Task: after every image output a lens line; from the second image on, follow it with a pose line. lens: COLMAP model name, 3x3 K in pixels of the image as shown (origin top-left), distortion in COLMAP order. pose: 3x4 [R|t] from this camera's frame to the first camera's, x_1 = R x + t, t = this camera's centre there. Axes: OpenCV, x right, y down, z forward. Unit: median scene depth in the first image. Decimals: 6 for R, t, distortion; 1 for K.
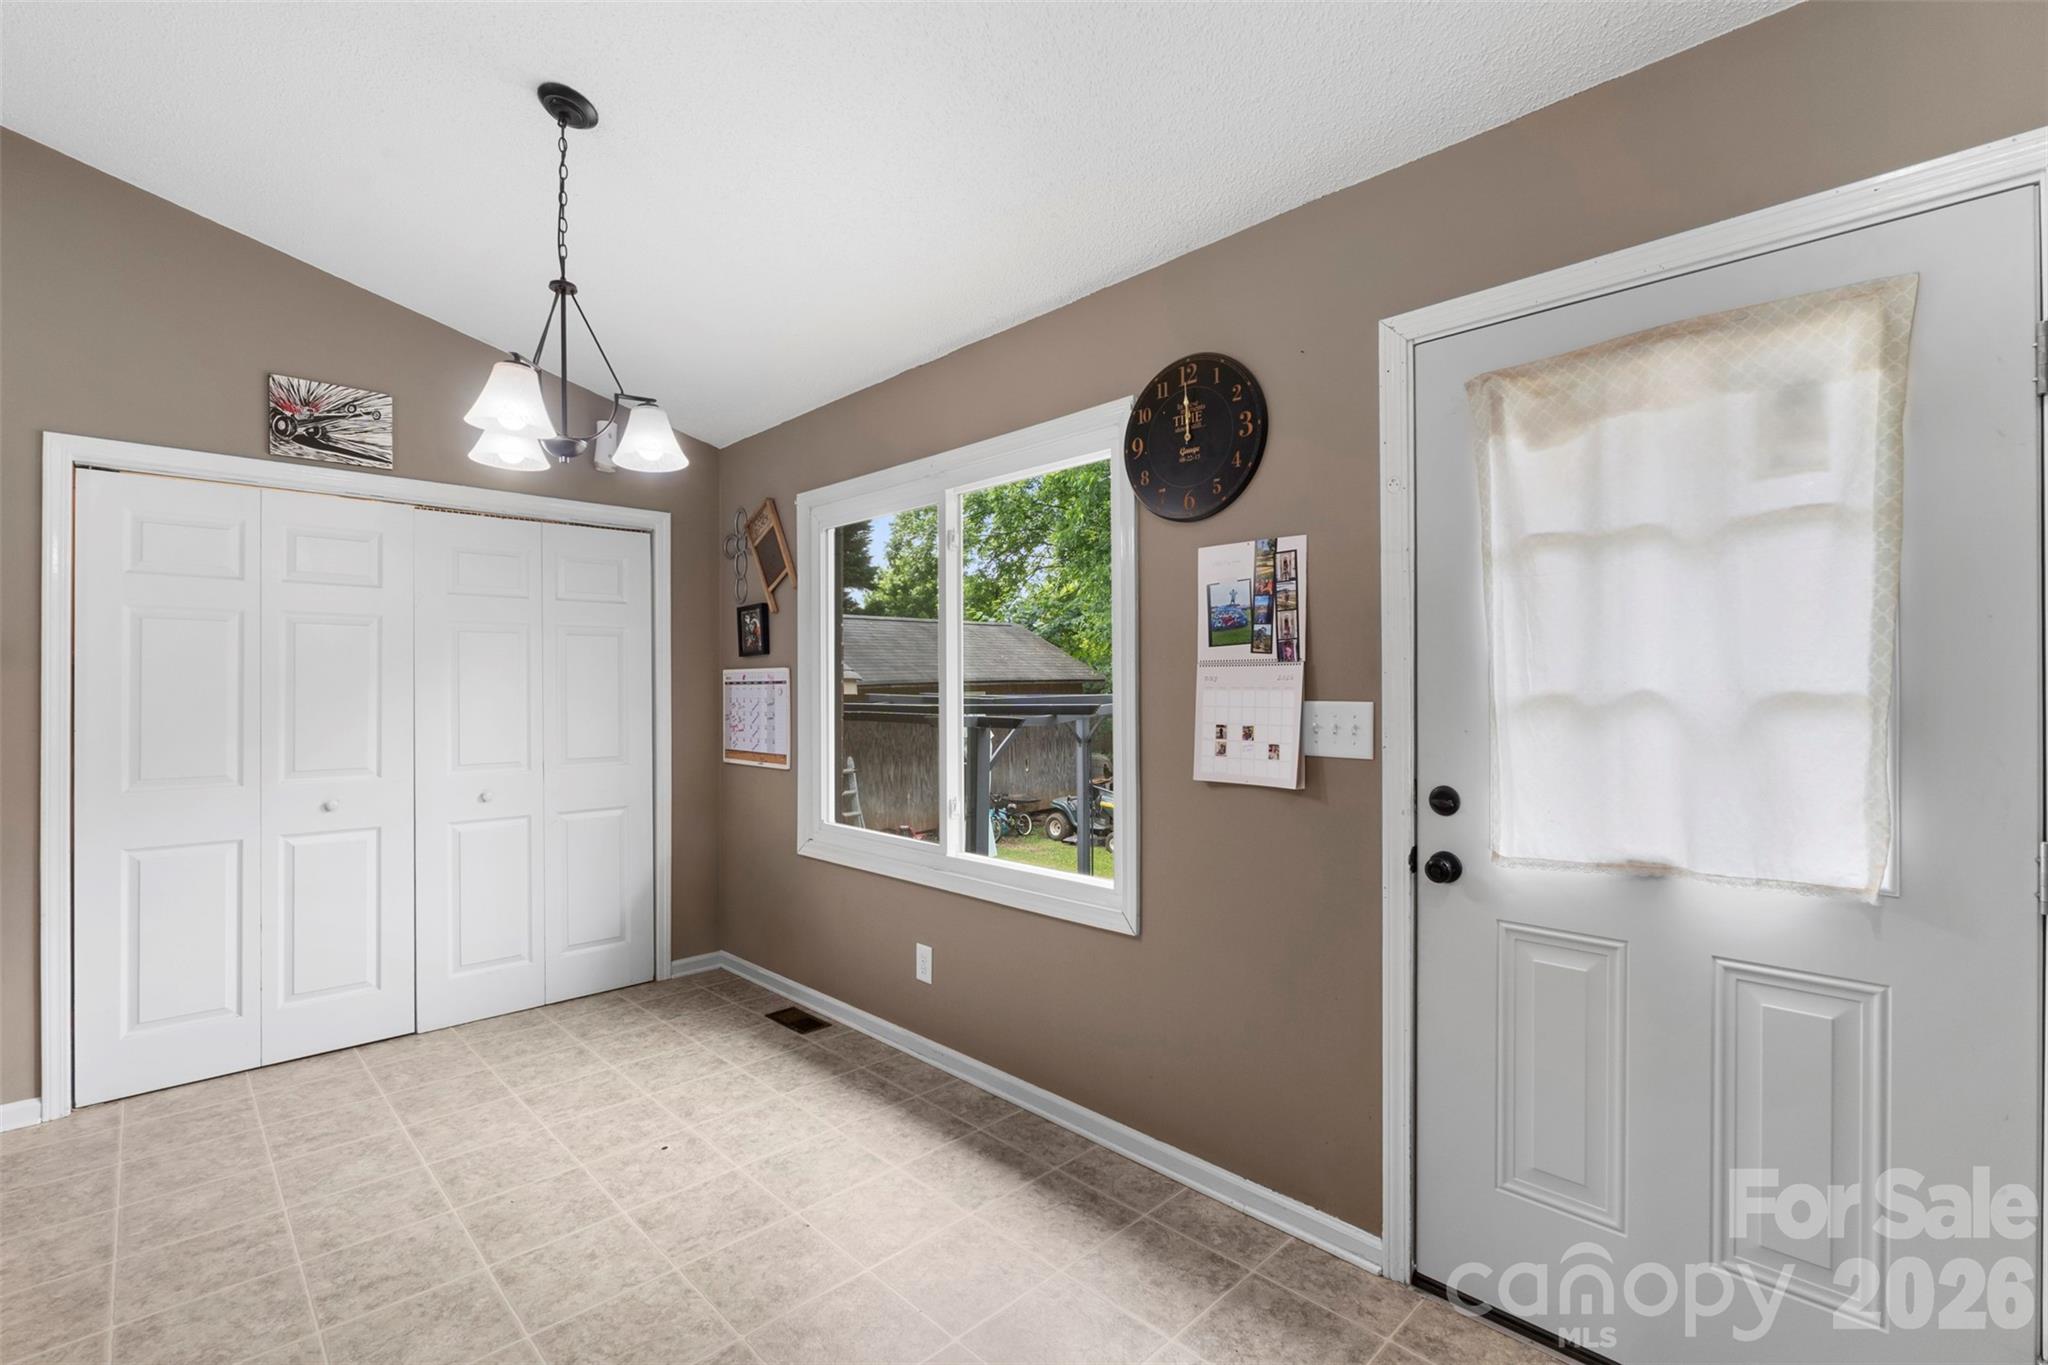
lens RADIAL K [[886.5, 0, 1017.4], [0, 886.5, 684.0], [0, 0, 1]] dist [-0.013394, 0.000165]
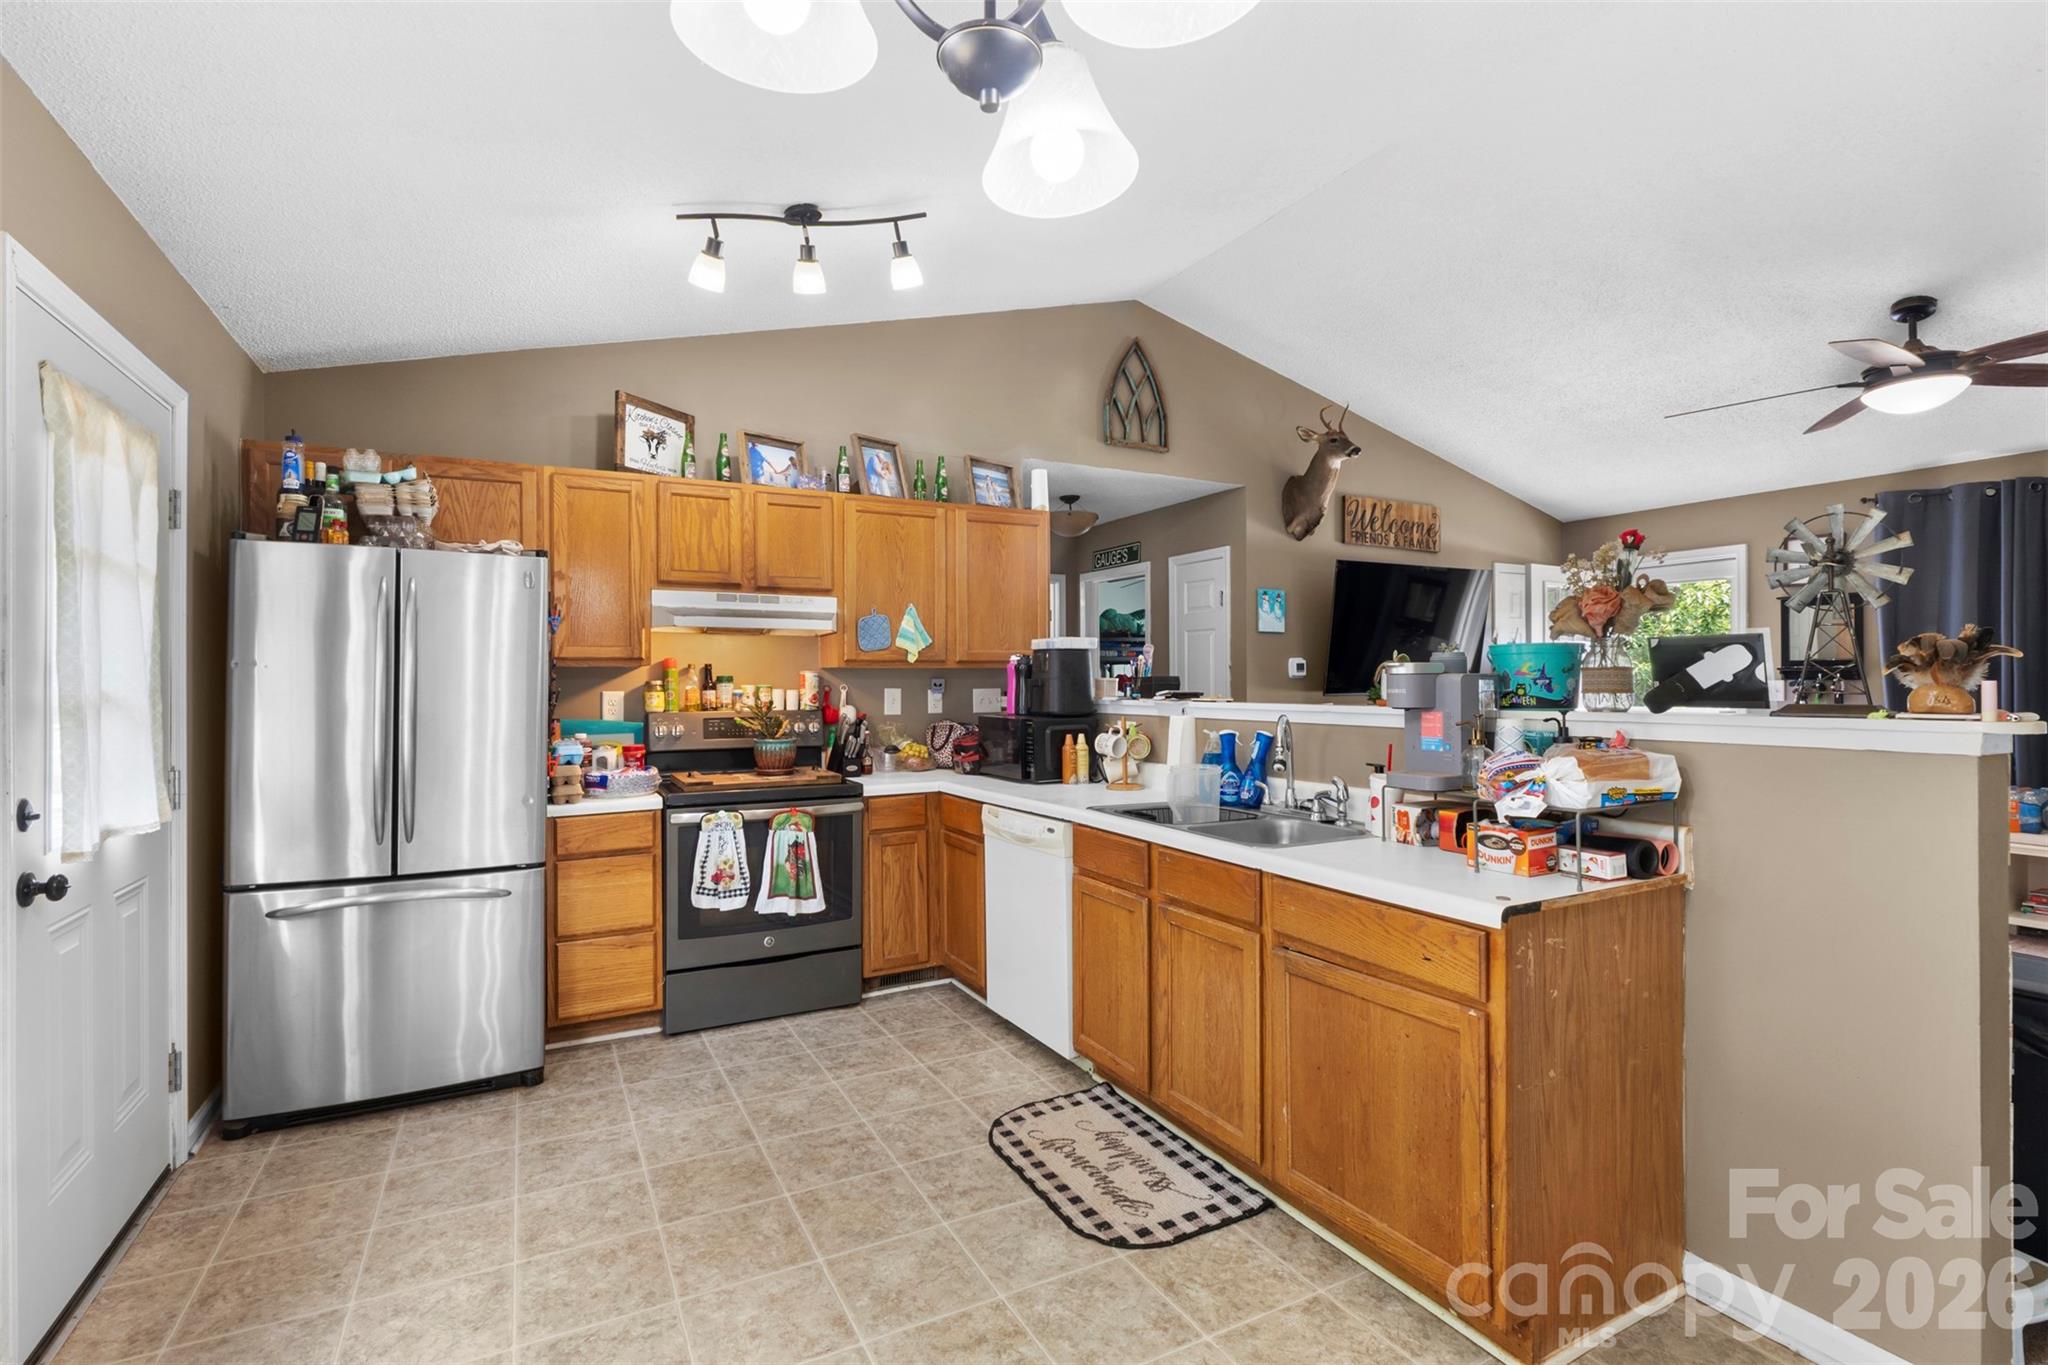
lens RADIAL K [[957.3, 0, 989.9], [0, 957.3, 698.6], [0, 0, 1]] dist [-0.006235, -0.000667]
pose [[-0.948217, 0.001430, 0.317620, -0.960087], [0.004585, 0.999947, 0.009187, 0.015346], [-0.317590, 0.010167, -0.948174, 1.439677]]
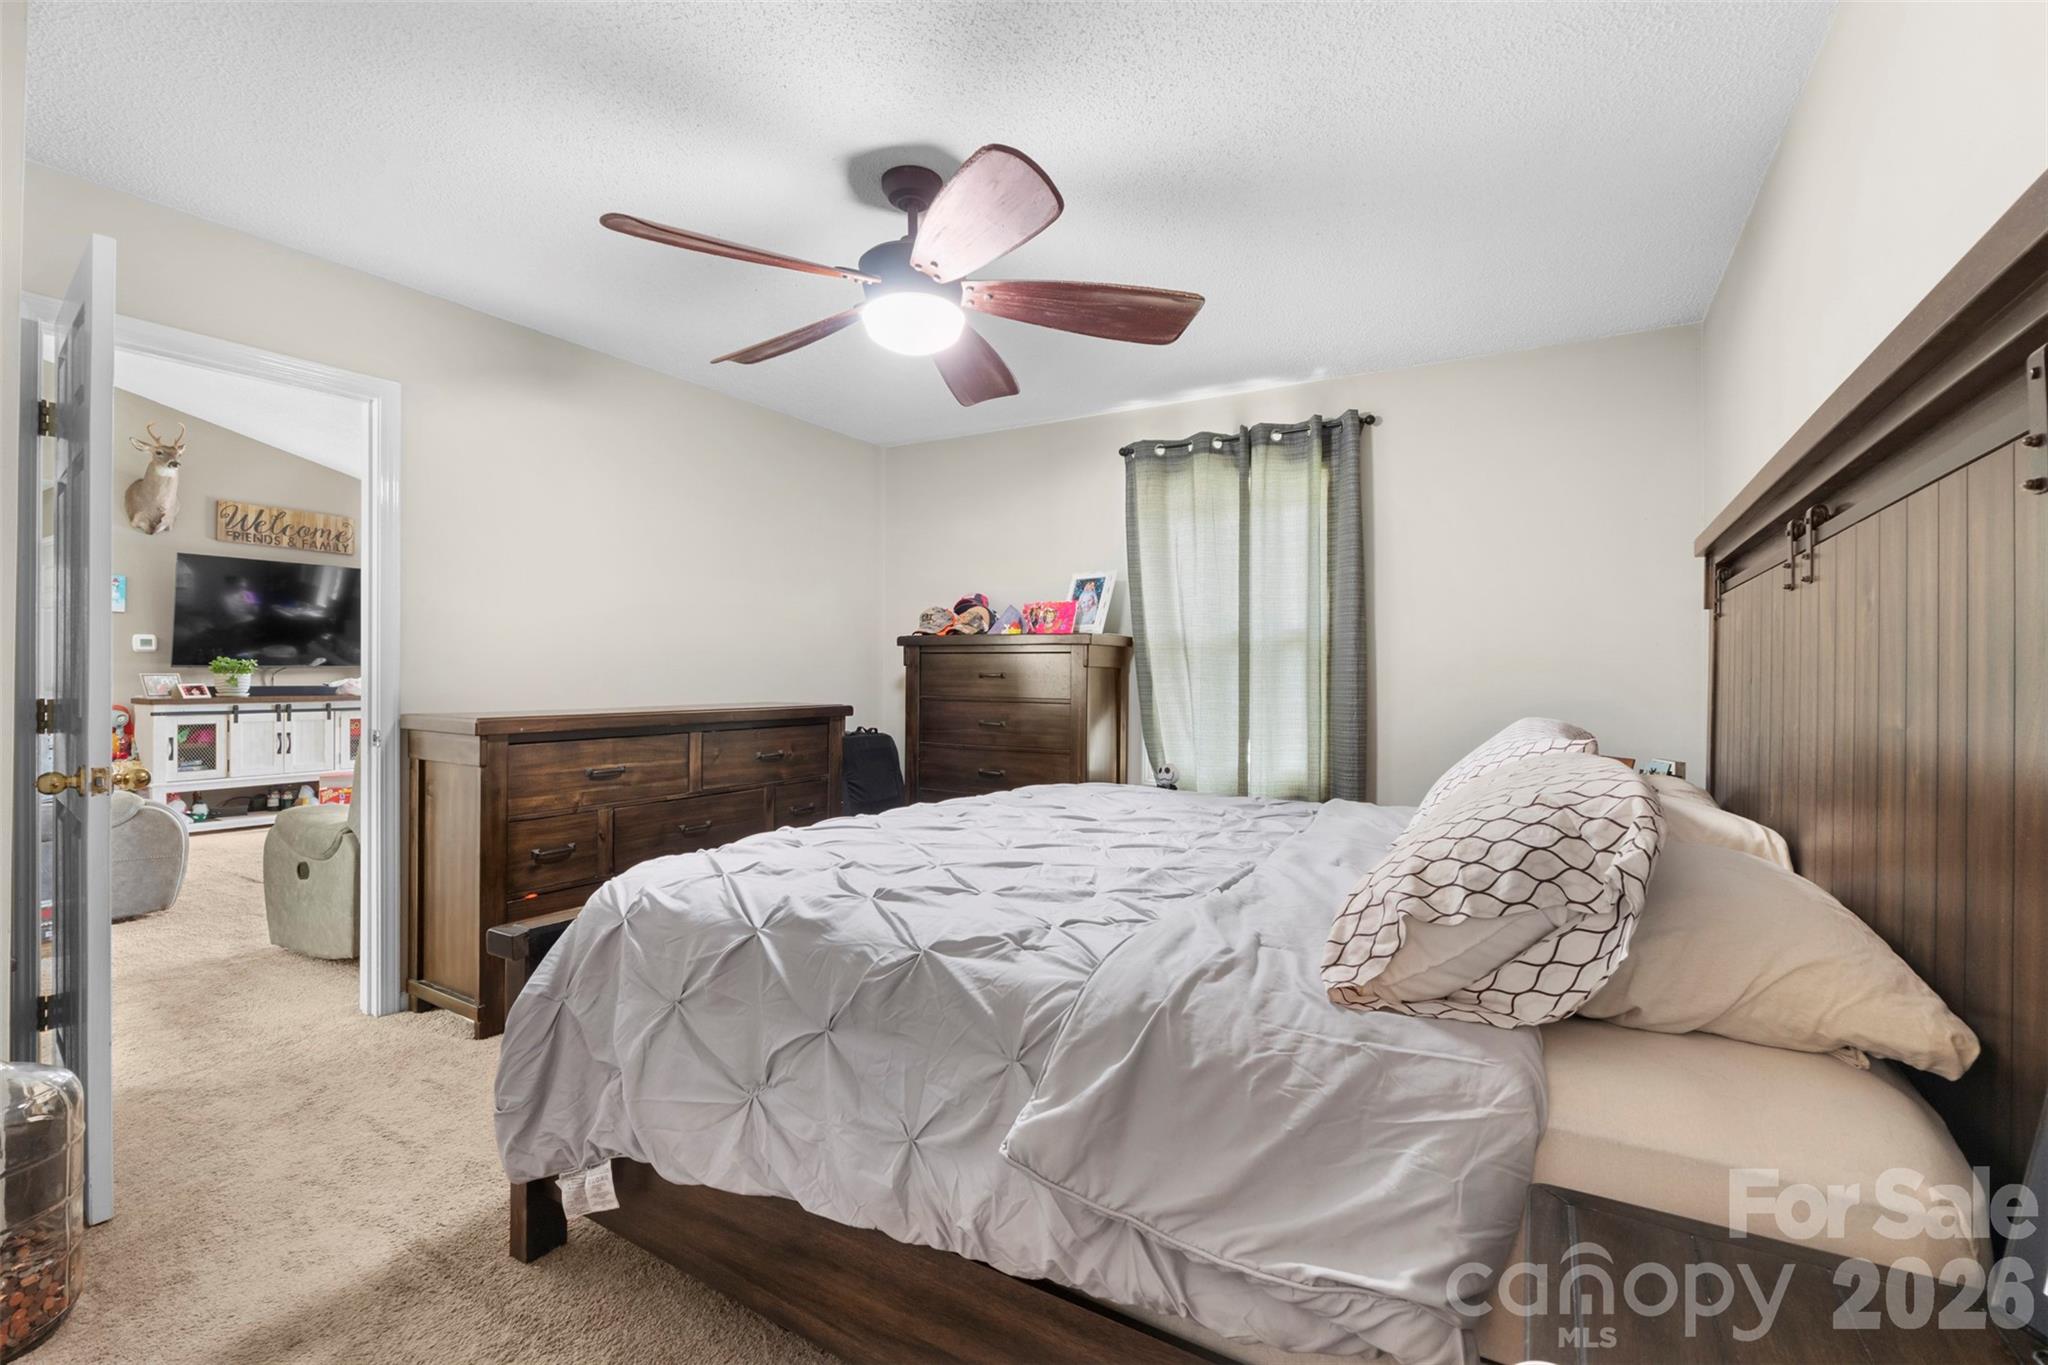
lens RADIAL K [[886.9, 0, 1020.5], [0, 886.9, 665.3], [0, 0, 1]] dist [-0.005447, -0.000290]
pose [[-0.973569, -0.004167, -0.228355, -3.239845], [-0.000871, 0.999894, -0.014530, 0.074950], [0.228391, -0.013947, -0.973470, 2.140662]]
